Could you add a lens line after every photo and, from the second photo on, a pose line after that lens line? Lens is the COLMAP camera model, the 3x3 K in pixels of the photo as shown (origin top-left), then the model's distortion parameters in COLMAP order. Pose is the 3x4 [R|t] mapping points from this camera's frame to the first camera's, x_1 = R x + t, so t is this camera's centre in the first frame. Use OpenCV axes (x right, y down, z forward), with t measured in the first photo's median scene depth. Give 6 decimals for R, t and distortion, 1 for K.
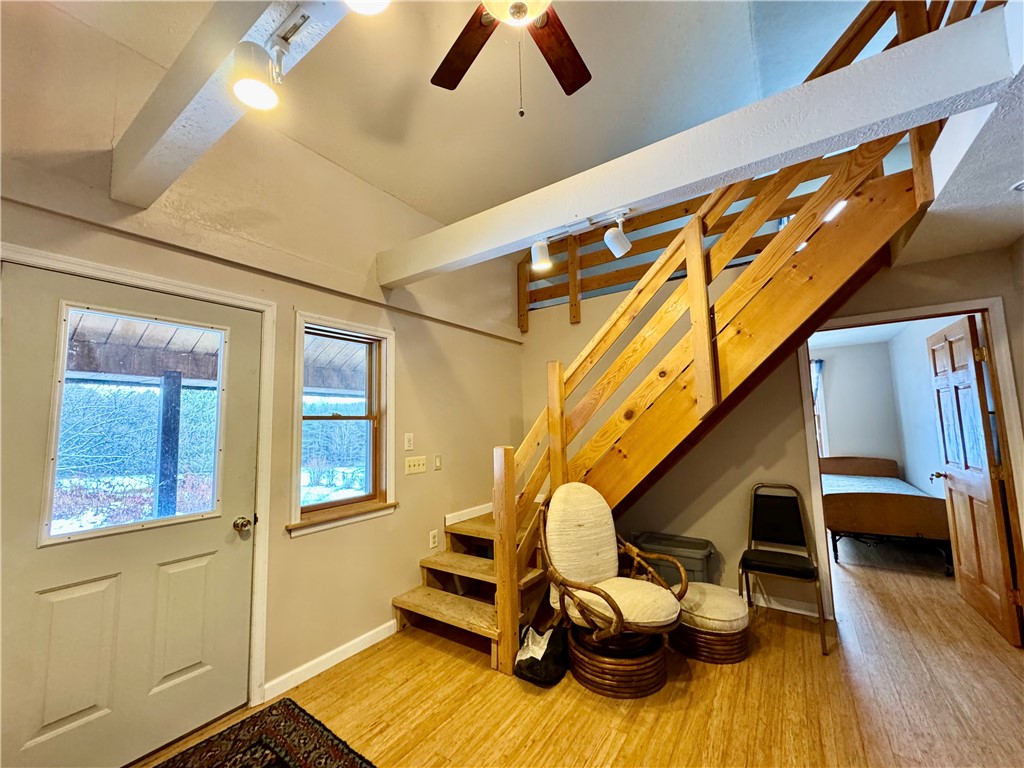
lens RADIAL K [[406.9, 0, 512.8], [0, 406.9, 385.4], [0, 0, 1]] dist [-0.004733, -0.000064]
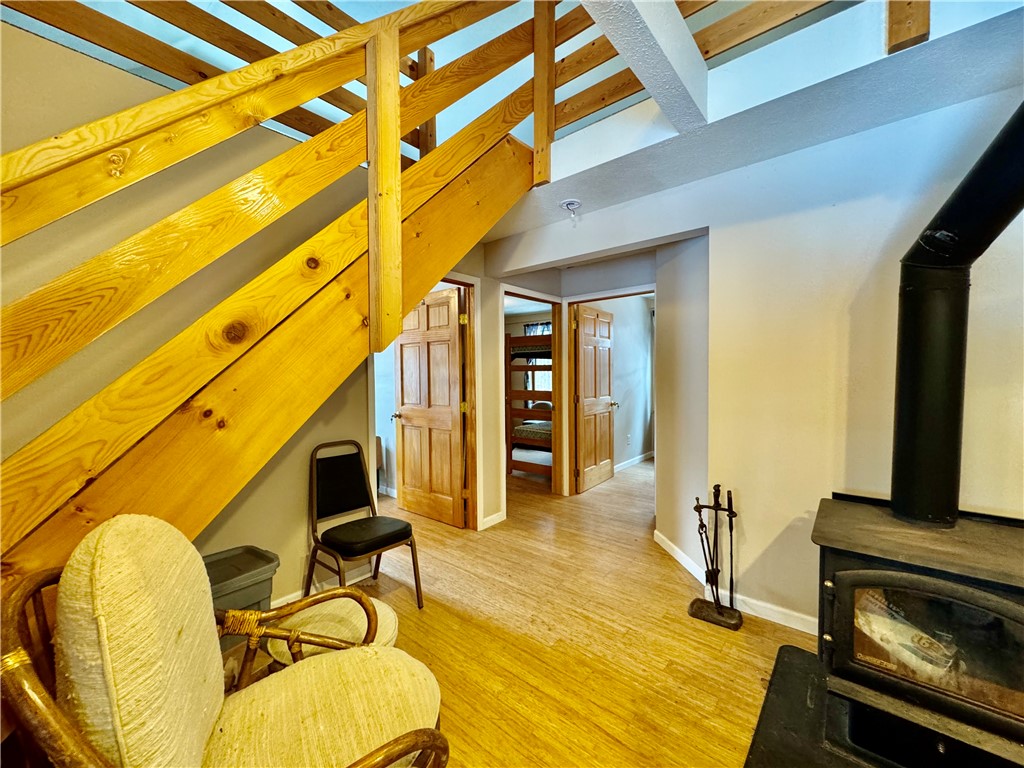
lens RADIAL K [[406.9, 0, 513.4], [0, 406.9, 384.2], [0, 0, 1]] dist [-0.004733, -0.000064]
pose [[0.102418, -0.004698, 0.994730, -0.133898], [-0.090009, 0.995843, 0.013971, 0.097244], [-0.990661, -0.090965, 0.101570, 0.652181]]
